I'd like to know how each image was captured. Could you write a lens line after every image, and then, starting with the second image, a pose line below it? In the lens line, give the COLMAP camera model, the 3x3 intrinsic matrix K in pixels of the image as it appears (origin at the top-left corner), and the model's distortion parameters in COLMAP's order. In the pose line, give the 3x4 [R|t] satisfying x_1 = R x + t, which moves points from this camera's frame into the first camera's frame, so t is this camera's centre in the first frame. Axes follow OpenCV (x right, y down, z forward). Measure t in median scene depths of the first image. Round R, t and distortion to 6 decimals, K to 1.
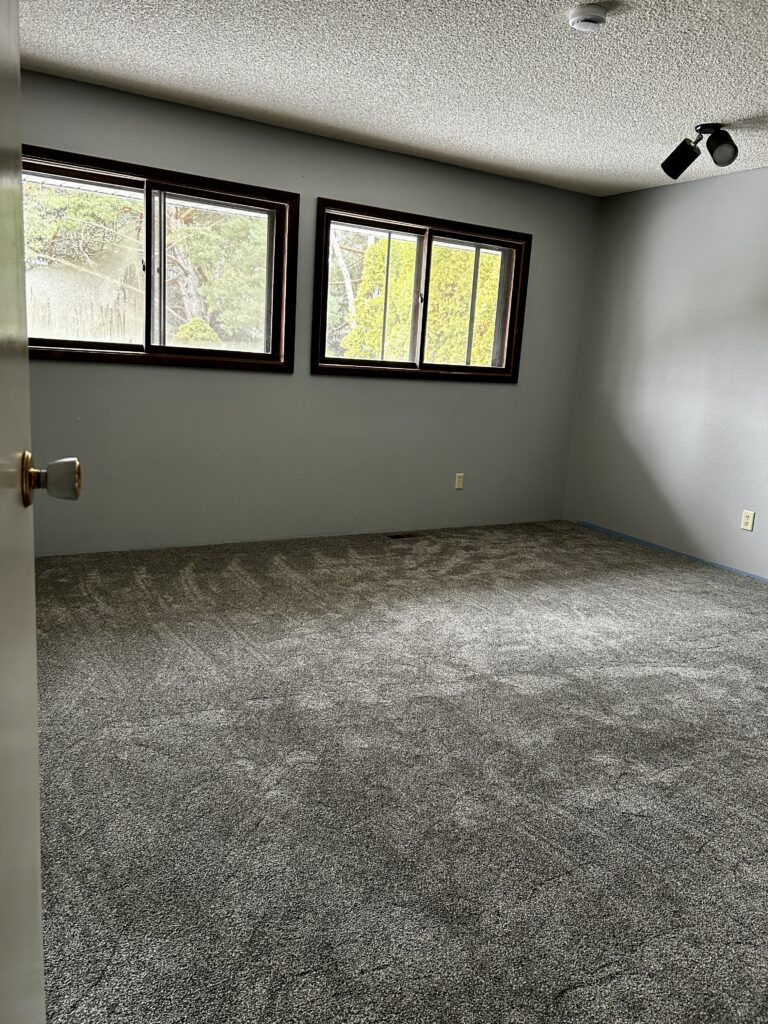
lens RADIAL K [[768.1, 0, 386.0], [0, 768.1, 514.3], [0, 0, 1]] dist [0.014776, -0.006067]
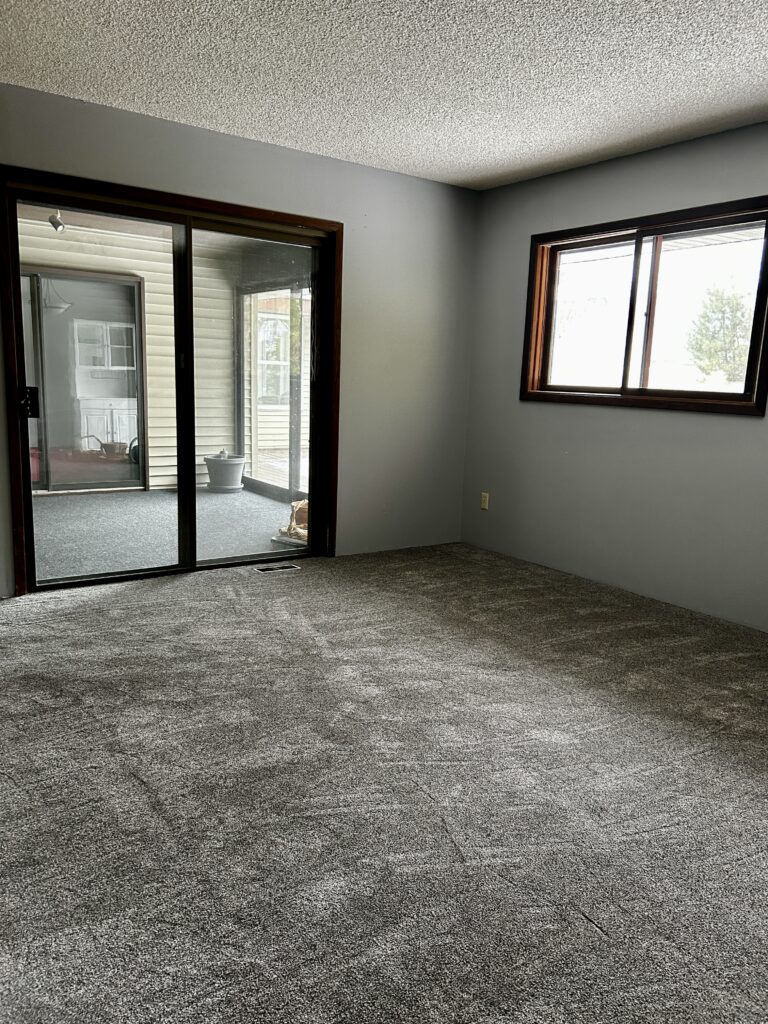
lens RADIAL K [[768.1, 0, 386.1], [0, 768.1, 512.0], [0, 0, 1]] dist [0.014776, -0.006067]
pose [[0.035354, 0.107943, -0.993528, 0.725538], [-0.234221, 0.967356, 0.096765, -0.082897], [0.971540, 0.229285, 0.059482, 0.662714]]
